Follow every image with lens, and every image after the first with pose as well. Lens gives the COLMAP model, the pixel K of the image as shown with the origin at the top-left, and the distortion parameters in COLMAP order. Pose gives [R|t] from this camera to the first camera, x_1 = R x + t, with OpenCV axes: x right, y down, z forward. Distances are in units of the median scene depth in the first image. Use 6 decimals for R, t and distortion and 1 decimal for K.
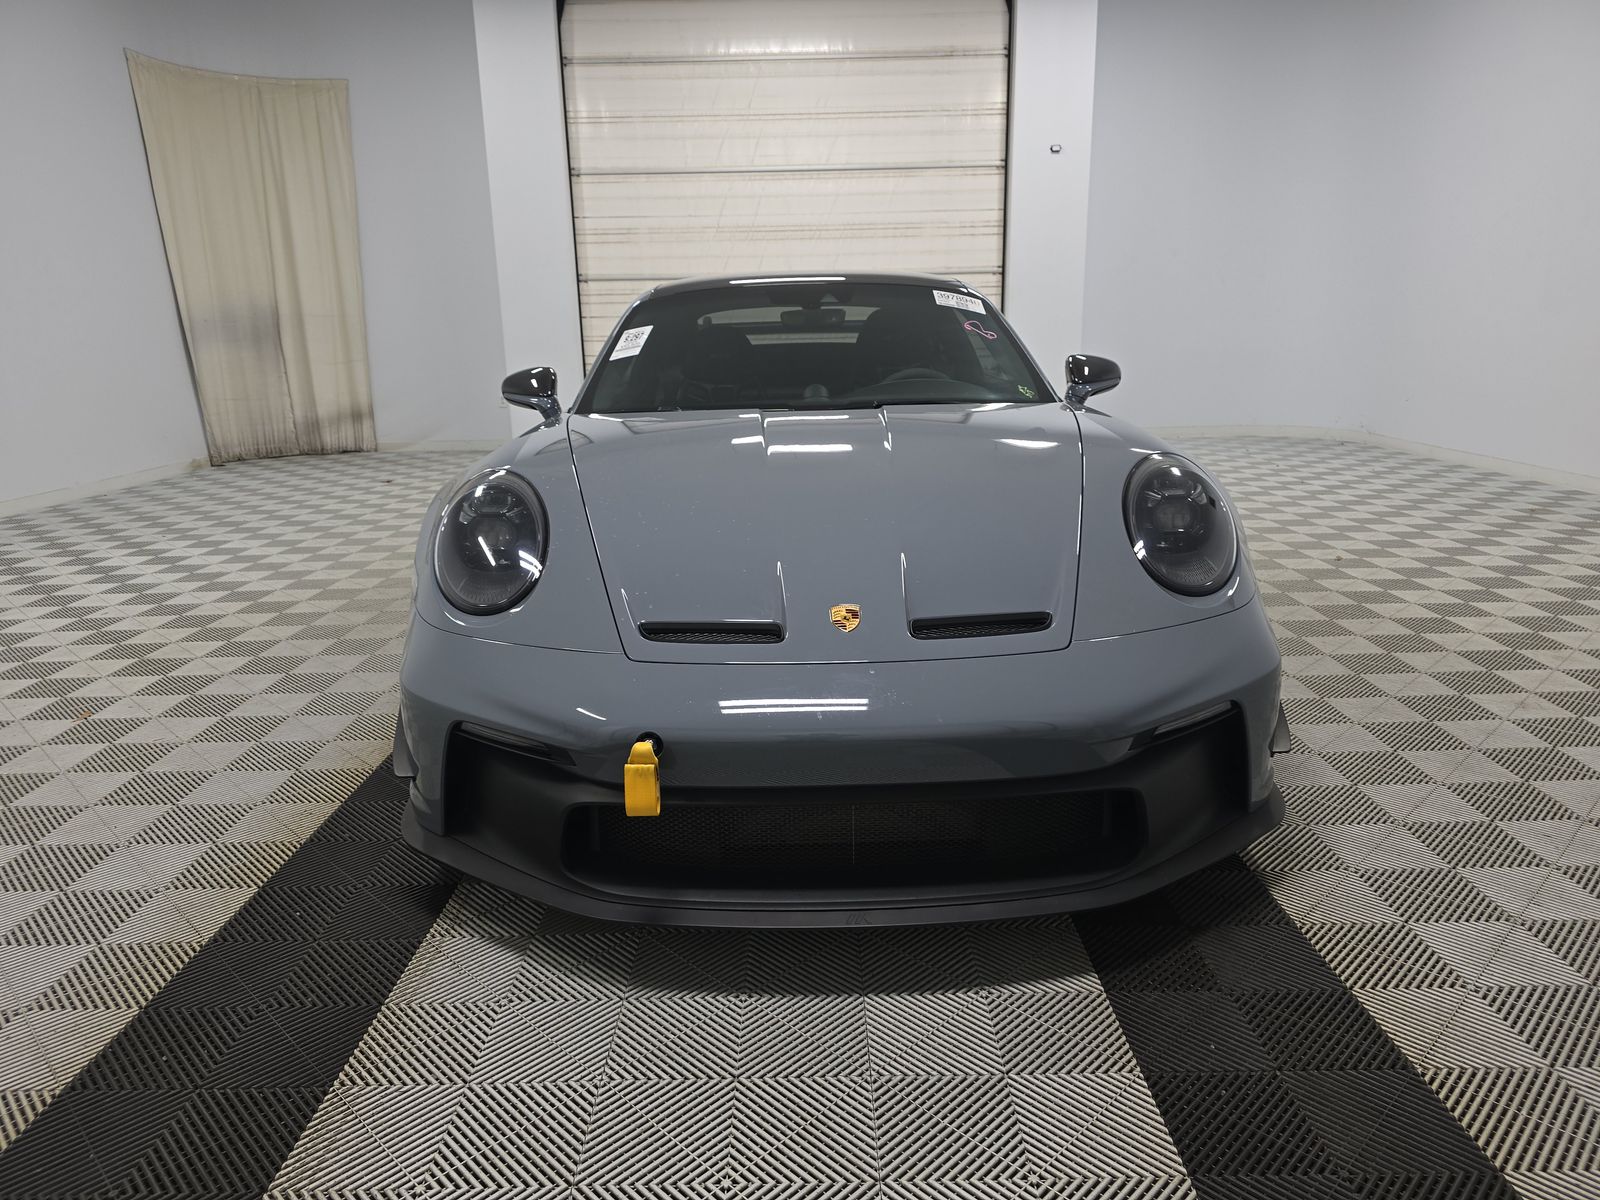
lens RADIAL K [[1073.7, 0, 800.0], [0, 1073.7, 600.0], [0, 0, 1]] dist [0.025320, -0.003225]
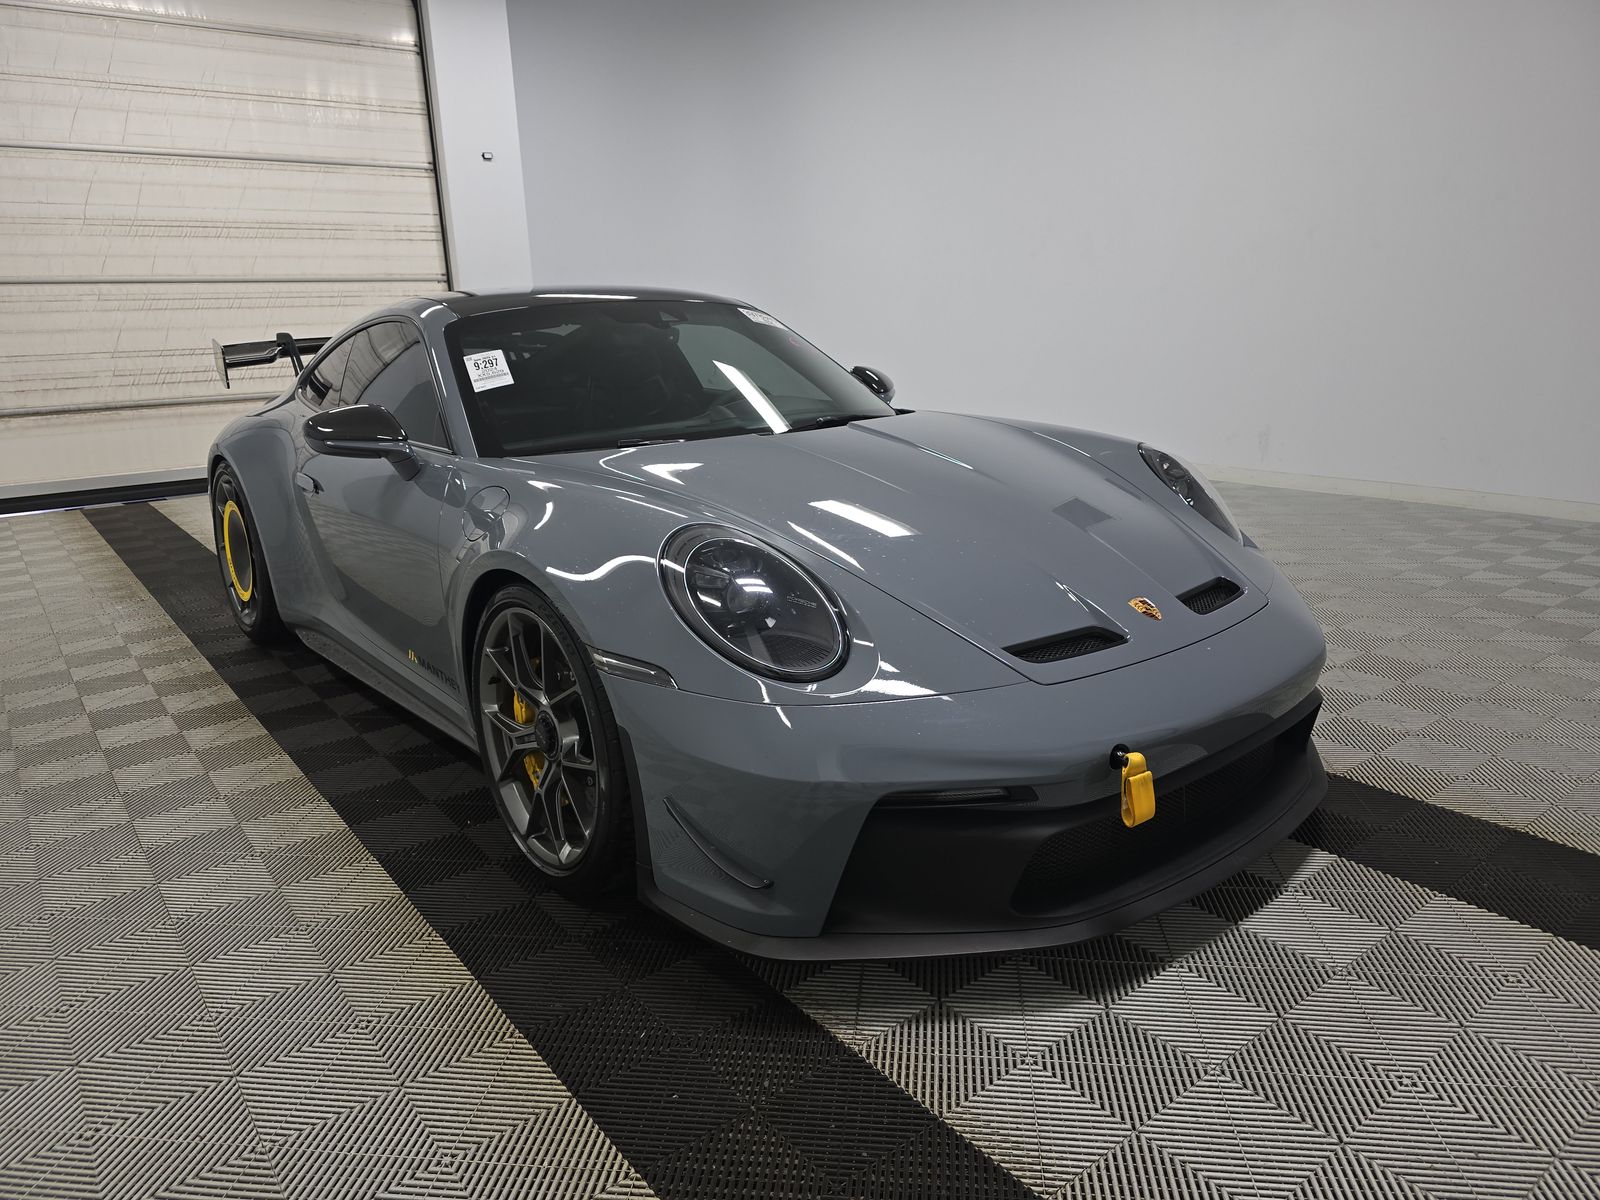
lens RADIAL K [[1086.4, 0, 800.0], [0, 1086.4, 600.0], [0, 0, 1]] dist [0.004727, -0.005388]
pose [[0.786159, -0.161306, 0.596602, -0.187753], [0.165028, 0.985077, 0.048878, -0.022049], [-0.595584, 0.060030, 0.801047, 0.063238]]
